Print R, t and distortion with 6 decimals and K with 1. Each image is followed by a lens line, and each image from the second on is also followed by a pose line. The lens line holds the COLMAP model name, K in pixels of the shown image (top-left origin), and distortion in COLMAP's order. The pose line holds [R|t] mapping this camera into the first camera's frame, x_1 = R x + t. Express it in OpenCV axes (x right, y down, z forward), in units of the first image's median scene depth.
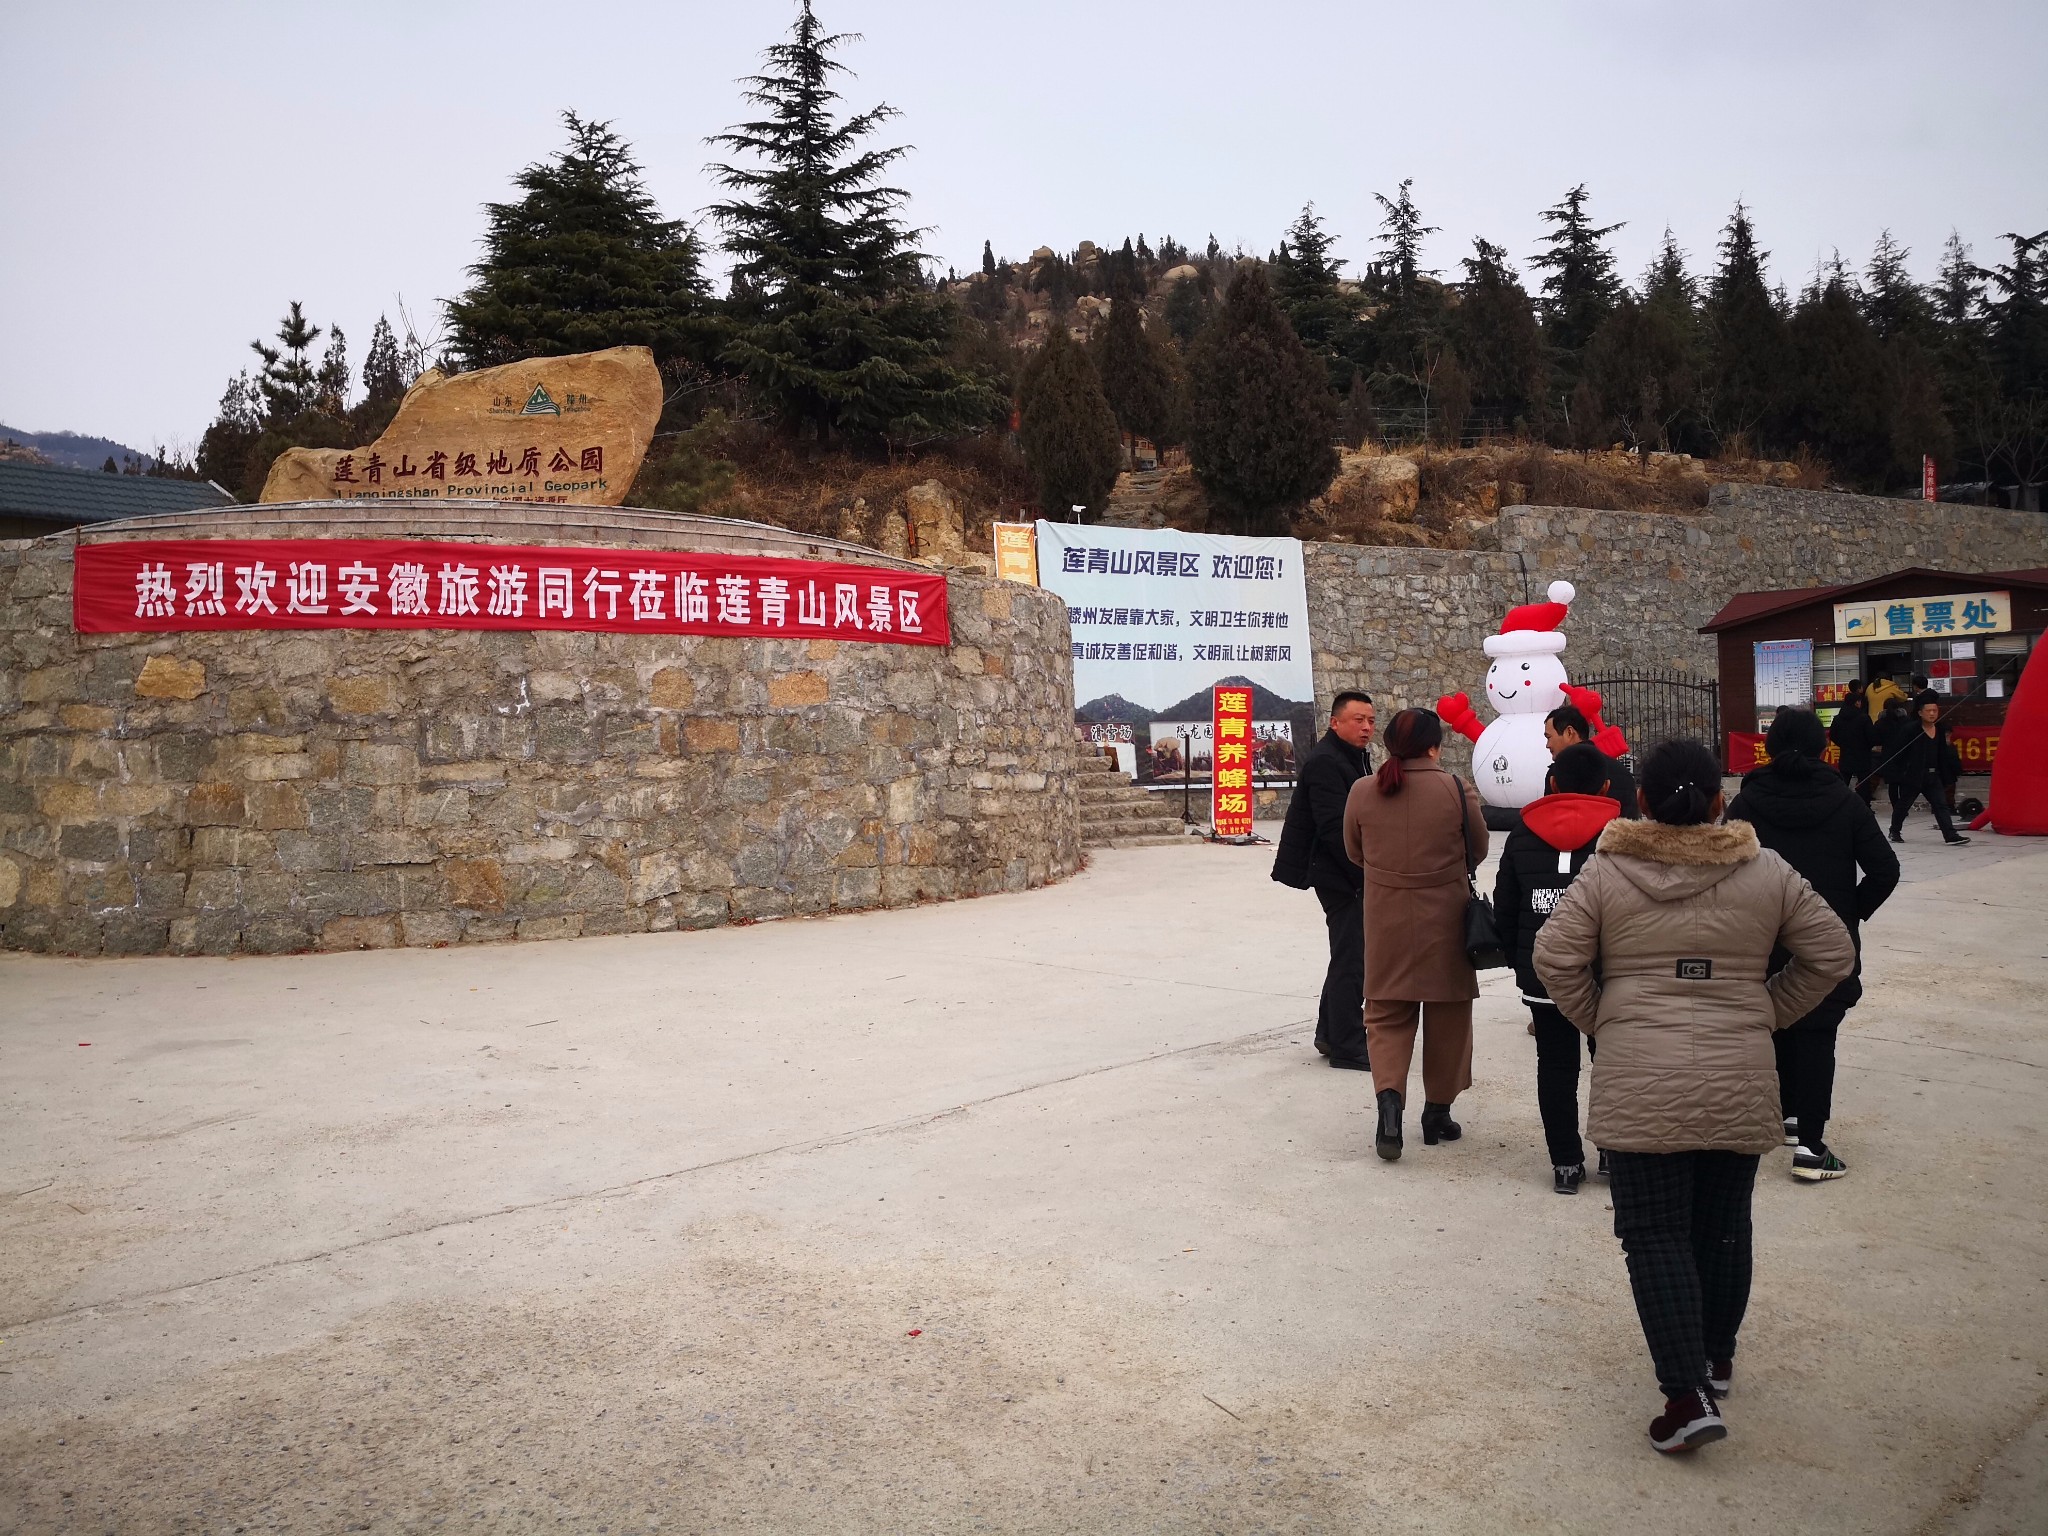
lens RADIAL K [[1665.3, 0, 1030.2], [0, 1665.3, 751.9], [0, 0, 1]] dist [0.009305, -0.023677]
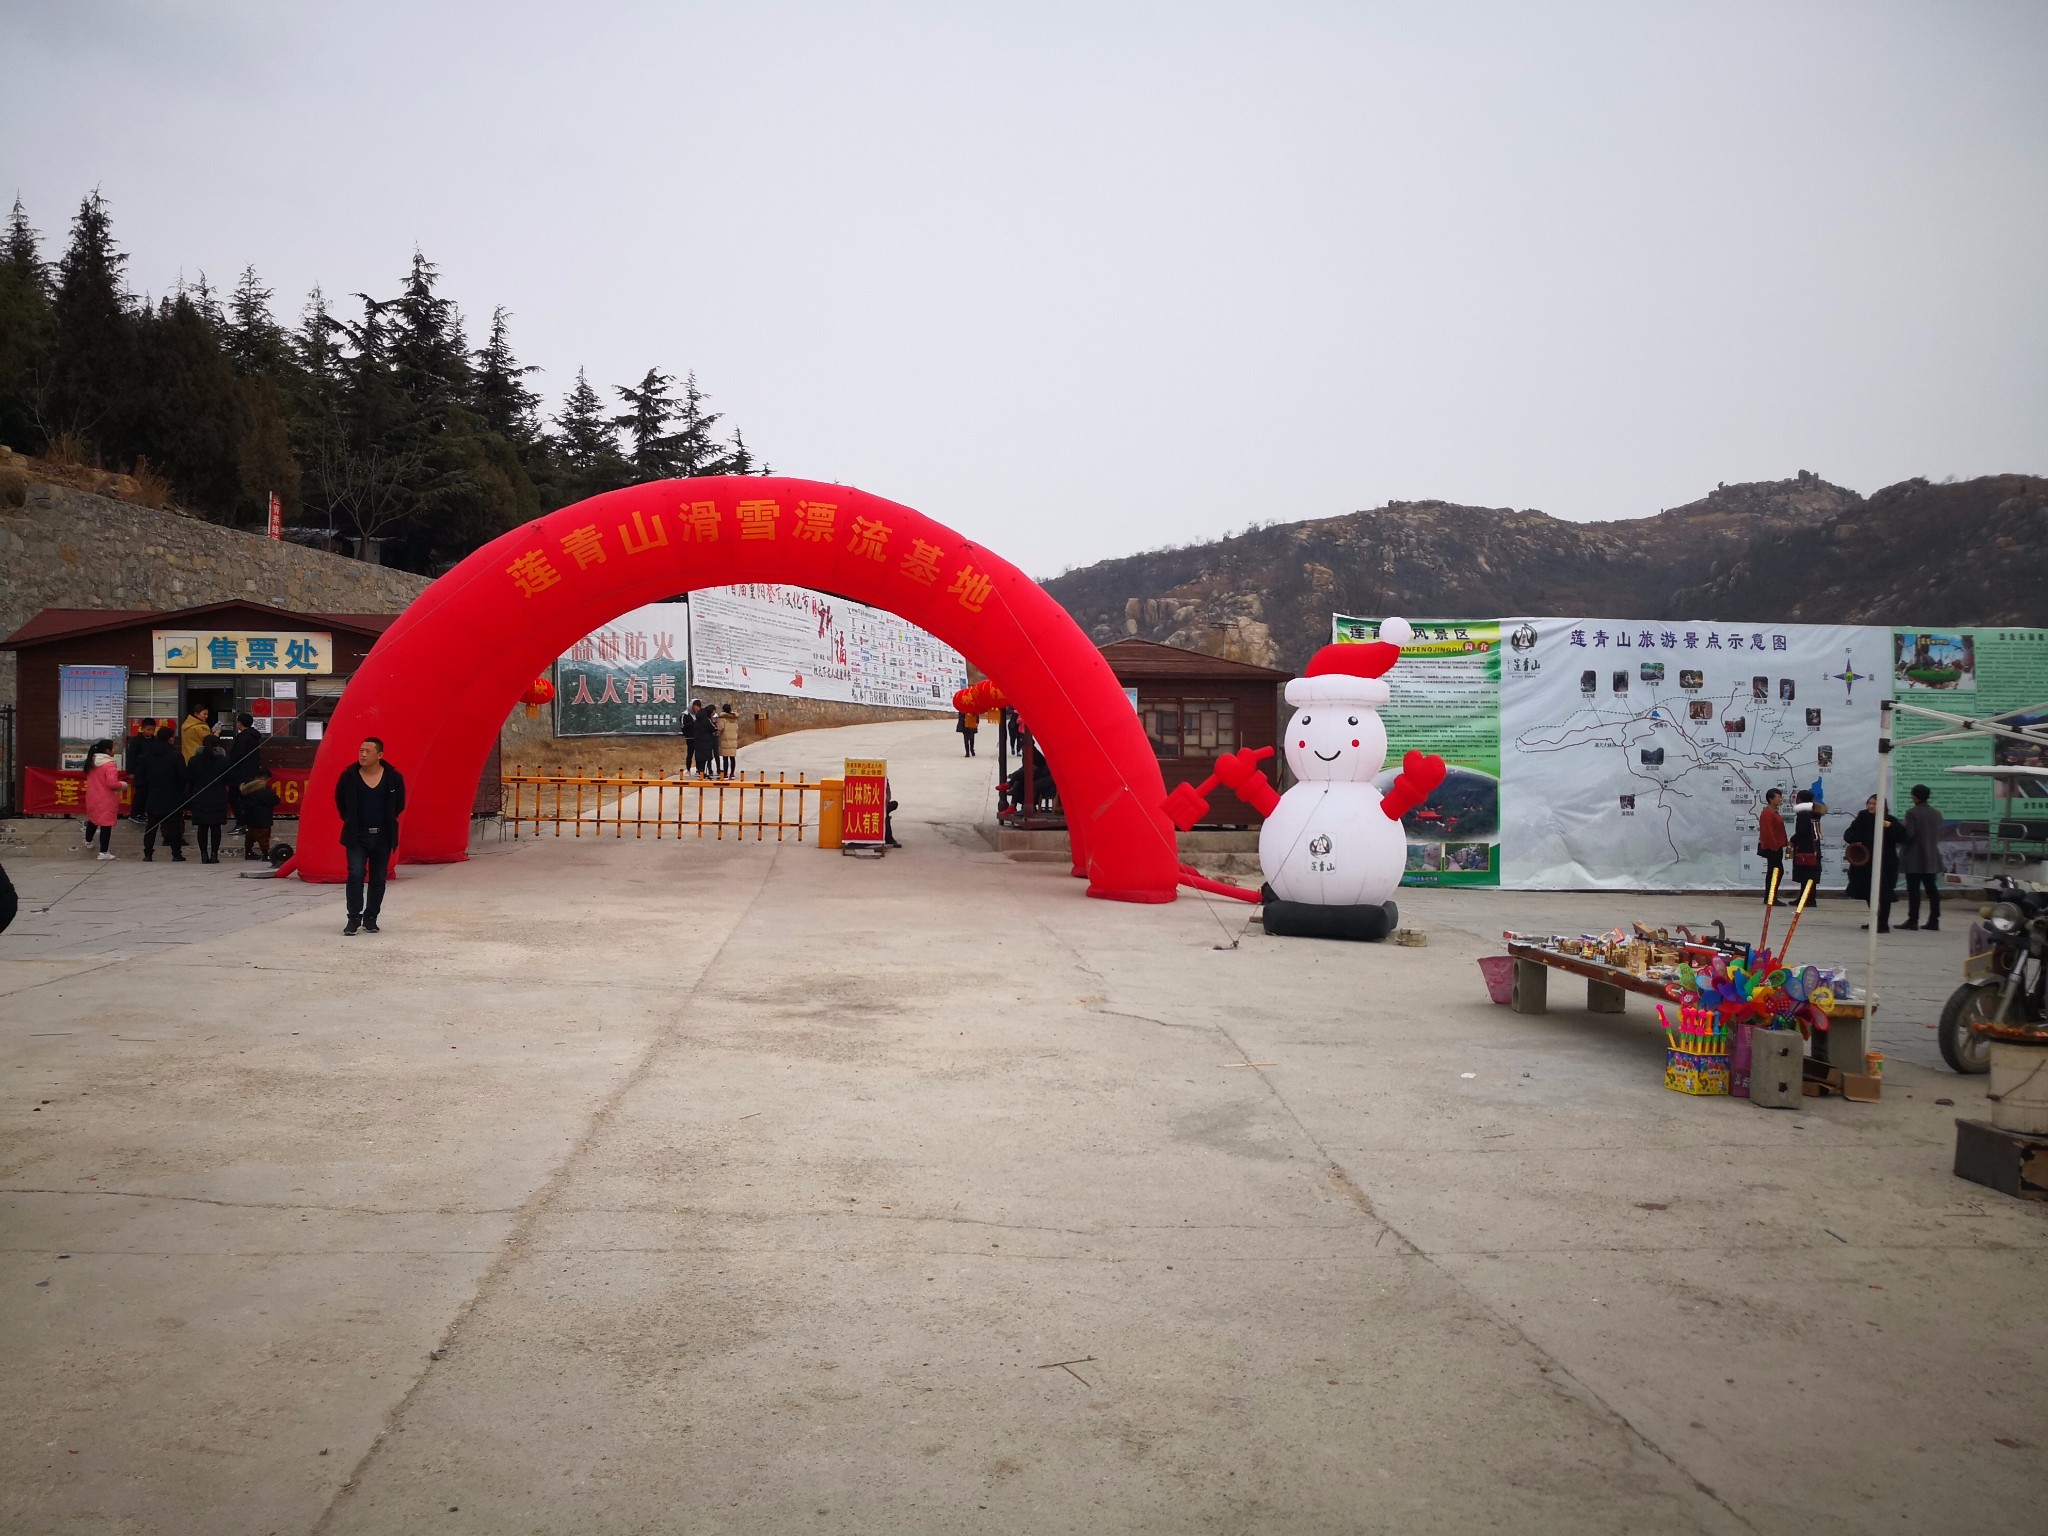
lens RADIAL K [[1665.3, 0, 1020.5], [0, 1665.3, 767.8], [0, 0, 1]] dist [0.009305, -0.023677]
pose [[0.616624, 0.032531, 0.786585, 0.047206], [-0.022469, 0.999466, -0.023721, -0.001726], [-0.786937, -0.003047, 0.617026, 0.049706]]
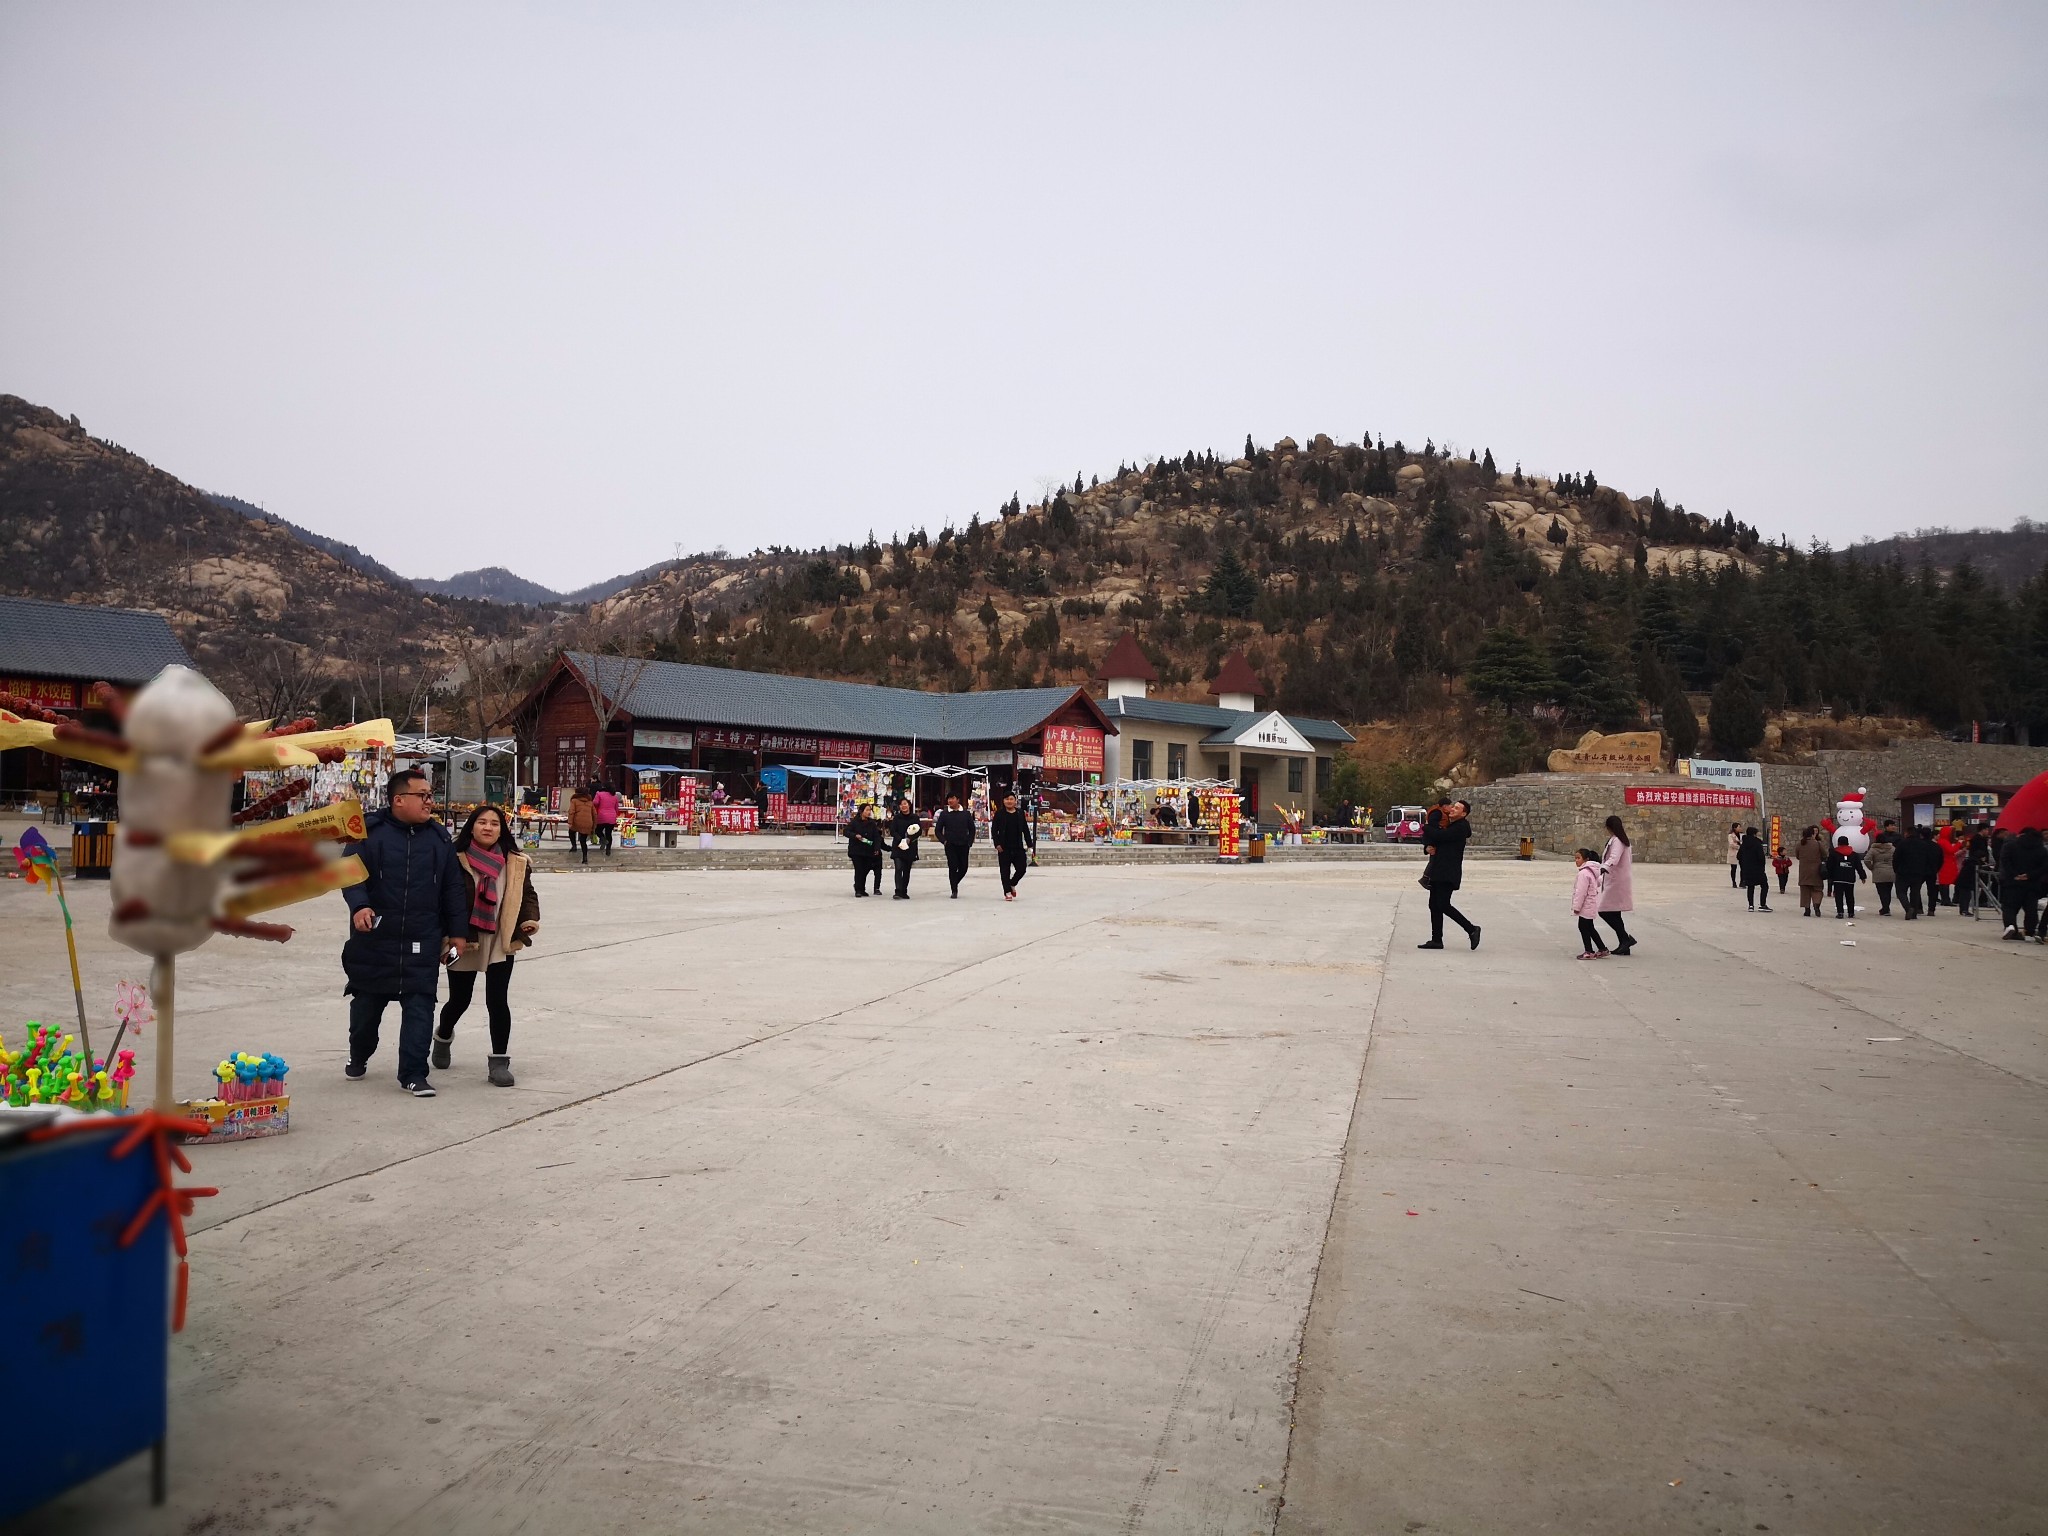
lens RADIAL K [[1665.3, 0, 1007.7], [0, 1665.3, 756.8], [0, 0, 1]] dist [0.009305, -0.023677]
pose [[0.998597, 0.036765, -0.038111, -0.890579], [-0.038309, 0.998441, -0.040603, 0.027873], [0.036559, 0.042006, 0.998448, -1.693252]]
